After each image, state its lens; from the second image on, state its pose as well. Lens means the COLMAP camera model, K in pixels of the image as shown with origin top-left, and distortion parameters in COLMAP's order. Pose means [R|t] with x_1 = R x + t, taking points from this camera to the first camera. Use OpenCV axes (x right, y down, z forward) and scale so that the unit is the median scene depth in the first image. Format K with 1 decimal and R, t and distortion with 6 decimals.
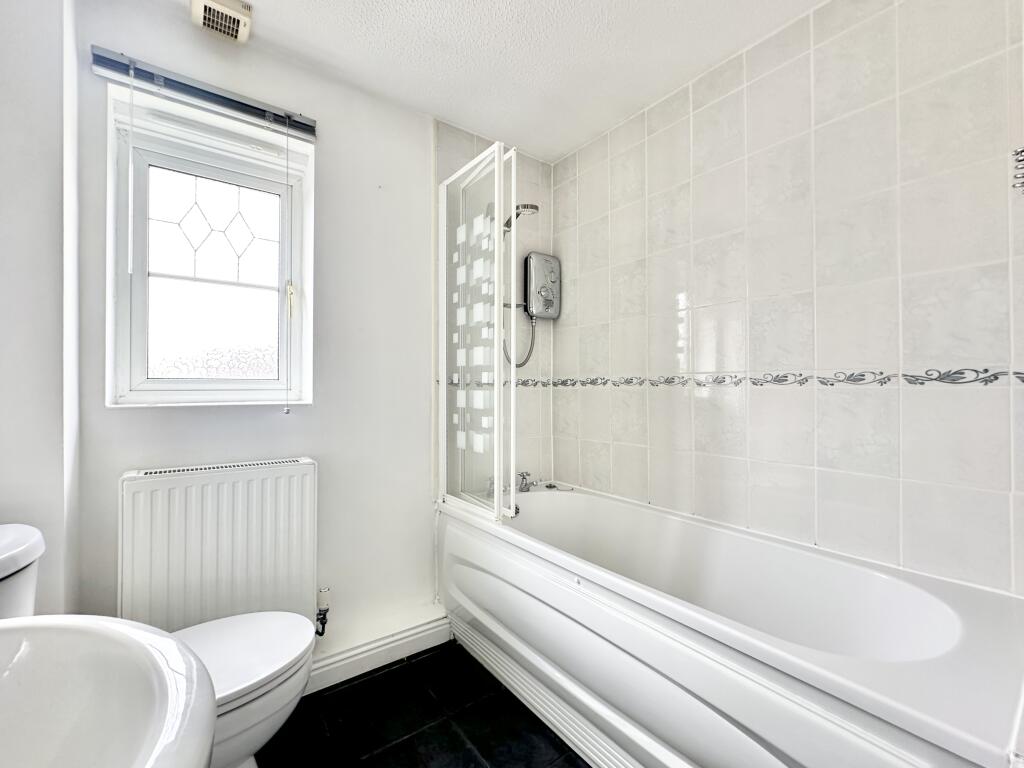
lens RADIAL K [[450.8, 0, 512.0], [0, 450.8, 384.0], [0, 0, 1]] dist [-0.001038, 0.000245]
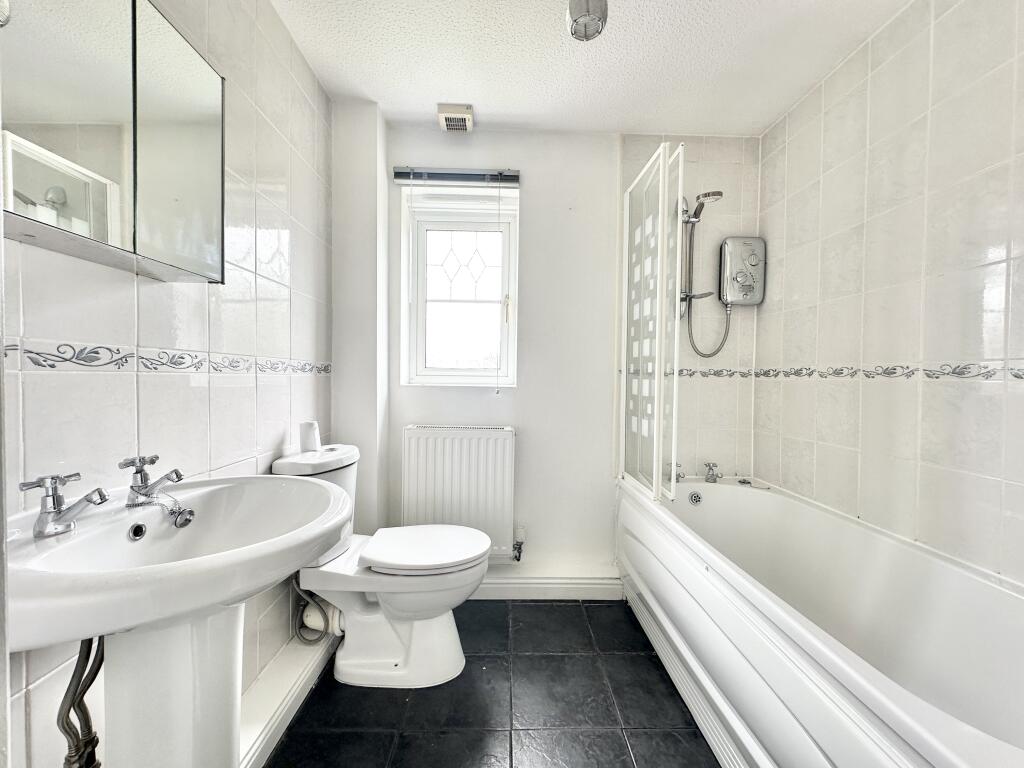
lens RADIAL K [[429.4, 0, 506.7], [0, 429.4, 383.6], [0, 0, 1]] dist [0.000932, 0.000174]
pose [[0.806785, 0.023748, -0.590368, 0.241800], [-0.008487, 0.999555, 0.028610, -0.002538], [0.590784, -0.018072, 0.806627, -0.030111]]
